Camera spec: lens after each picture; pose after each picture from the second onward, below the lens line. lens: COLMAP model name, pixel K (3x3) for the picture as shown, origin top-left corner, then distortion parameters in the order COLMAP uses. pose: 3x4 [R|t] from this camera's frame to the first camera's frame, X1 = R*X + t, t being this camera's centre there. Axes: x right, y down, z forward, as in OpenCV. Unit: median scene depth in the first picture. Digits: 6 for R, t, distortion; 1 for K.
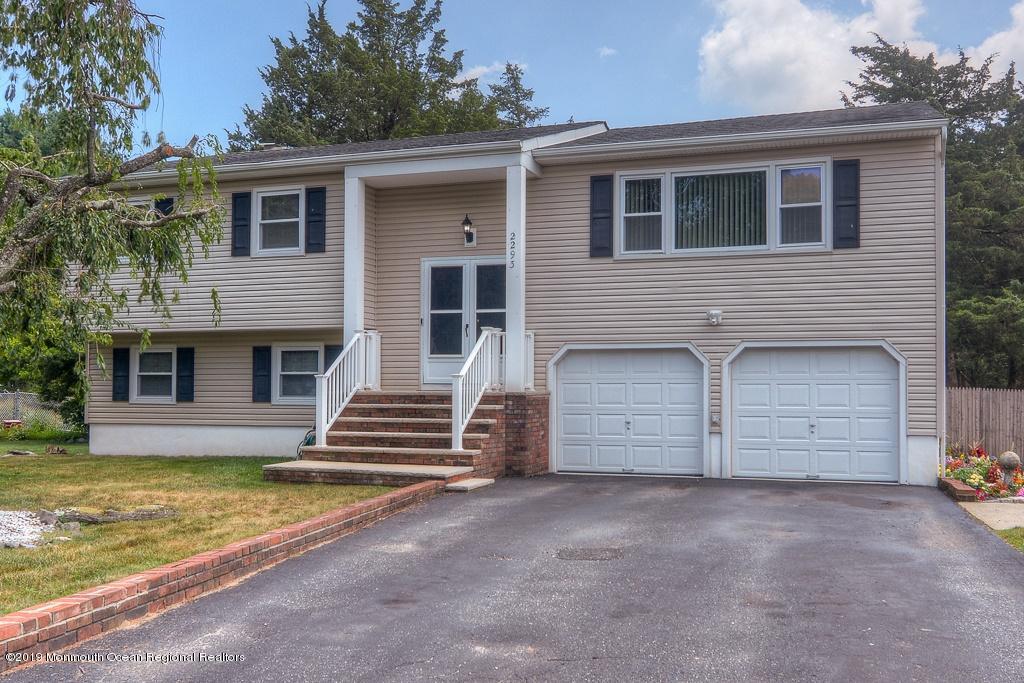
lens RADIAL K [[521.8, 0, 513.4], [0, 521.8, 346.6], [0, 0, 1]] dist [-0.006279, -0.000798]
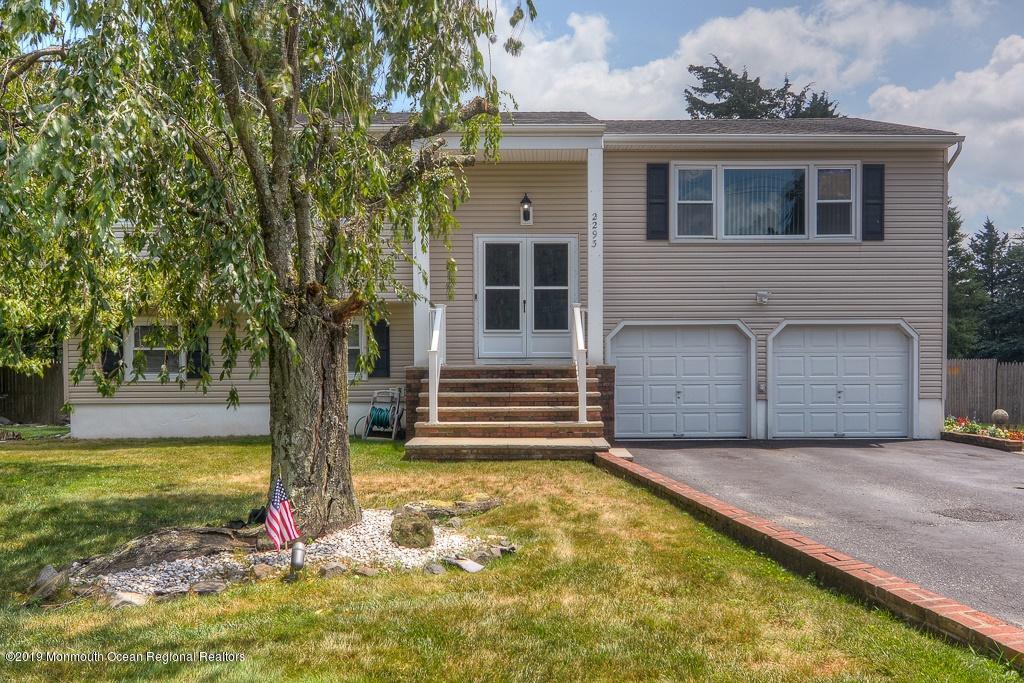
lens RADIAL K [[484.9, 0, 511.8], [0, 484.9, 338.0], [0, 0, 1]] dist [-0.010925, 0.000407]
pose [[0.983013, 0.000747, 0.183536, -0.339031], [-0.006337, 0.999534, 0.029876, 0.003340], [-0.183428, -0.030531, 0.982559, 0.069939]]
